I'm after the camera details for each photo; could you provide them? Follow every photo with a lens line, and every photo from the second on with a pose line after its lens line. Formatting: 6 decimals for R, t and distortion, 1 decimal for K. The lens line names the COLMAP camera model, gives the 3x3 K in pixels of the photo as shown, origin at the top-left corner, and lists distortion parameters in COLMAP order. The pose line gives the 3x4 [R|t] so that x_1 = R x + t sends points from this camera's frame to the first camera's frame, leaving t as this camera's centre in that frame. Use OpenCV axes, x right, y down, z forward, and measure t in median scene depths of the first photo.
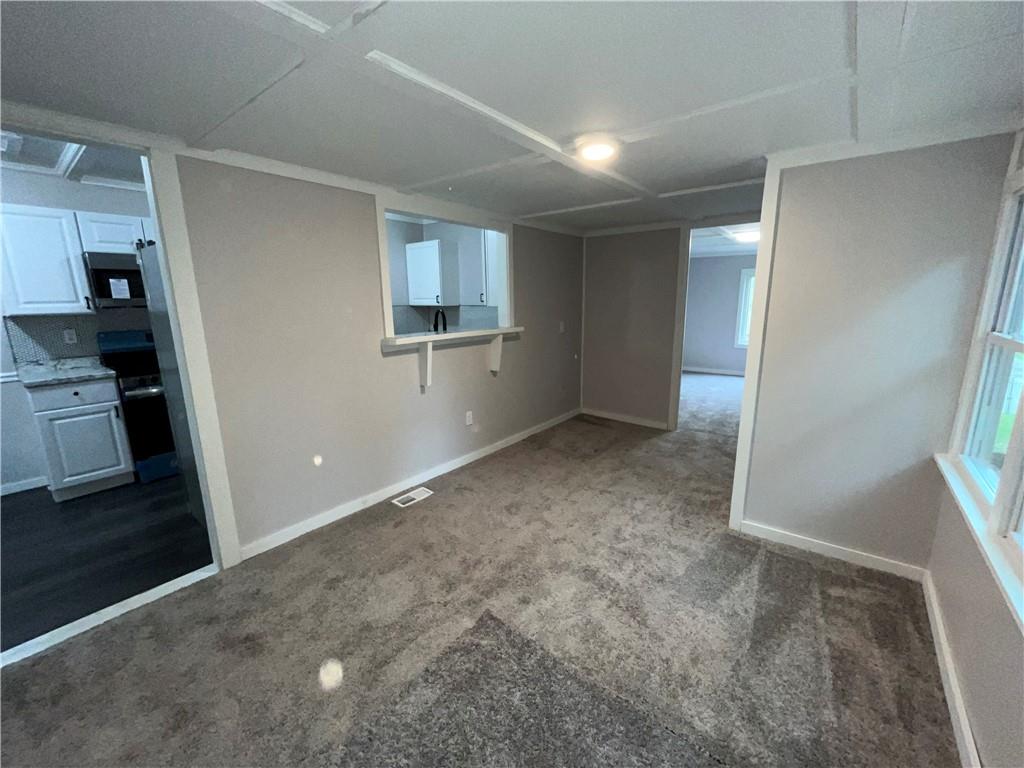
lens RADIAL K [[415.1, 0, 510.0], [0, 415.1, 383.5], [0, 0, 1]] dist [-0.001114, -0.000642]
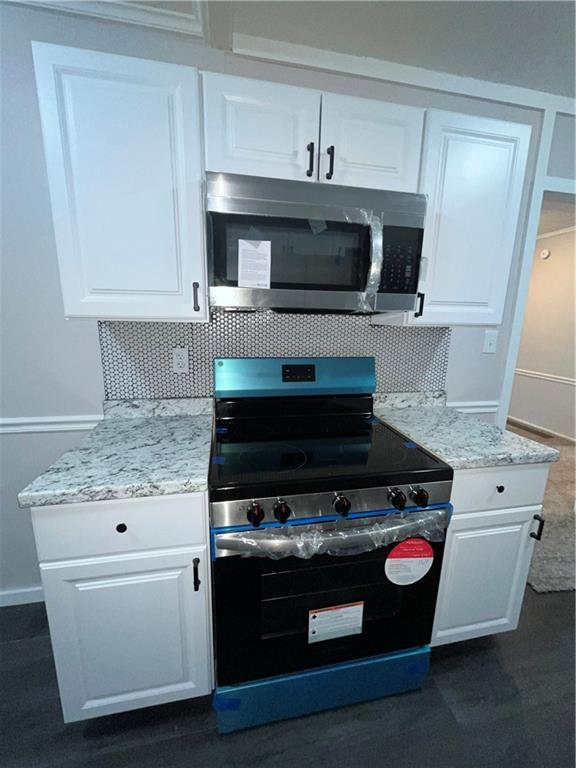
lens RADIAL K [[311.3, 0, 287.8], [0, 311.3, 381.8], [0, 0, 1]] dist [-0.001114, -0.000642]
pose [[0.764562, 0.163850, -0.623377, -0.716050], [-0.164597, 0.984715, 0.056950, -0.138587], [0.623180, 0.059064, 0.779845, 0.799951]]
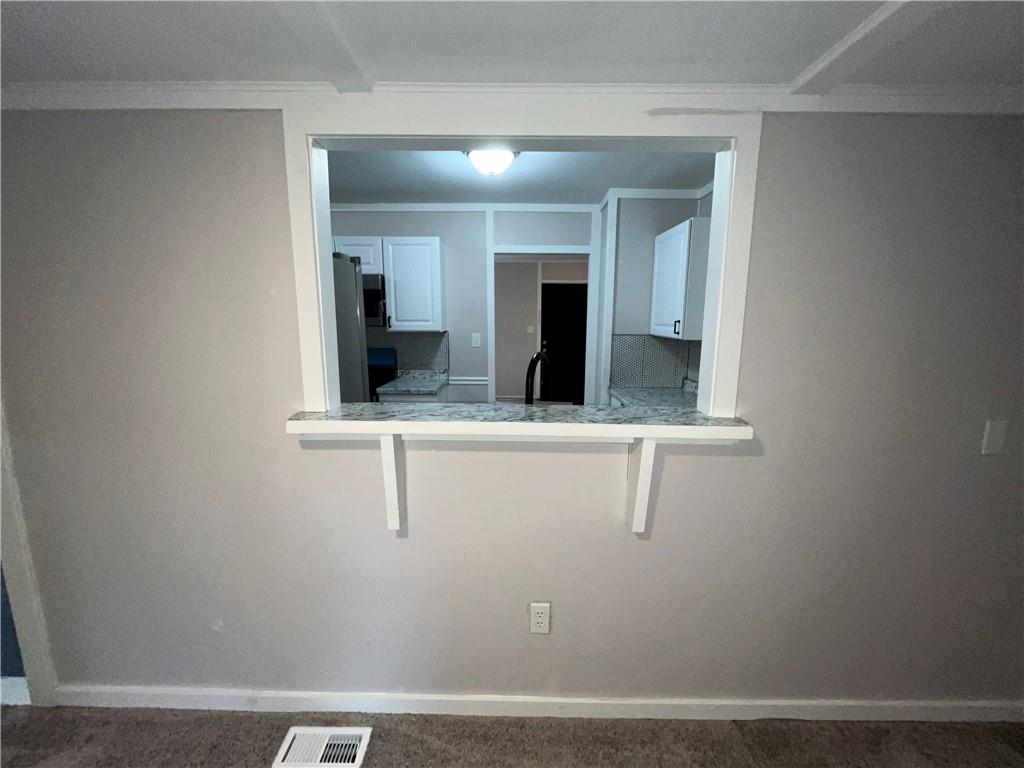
lens RADIAL K [[415.1, 0, 510.0], [0, 415.1, 383.5], [0, 0, 1]] dist [-0.001114, -0.000642]
pose [[0.621112, 0.145359, -0.770124, 0.190599], [-0.174373, 0.983650, 0.045027, -0.182333], [0.764077, 0.106322, 0.636303, 0.766623]]
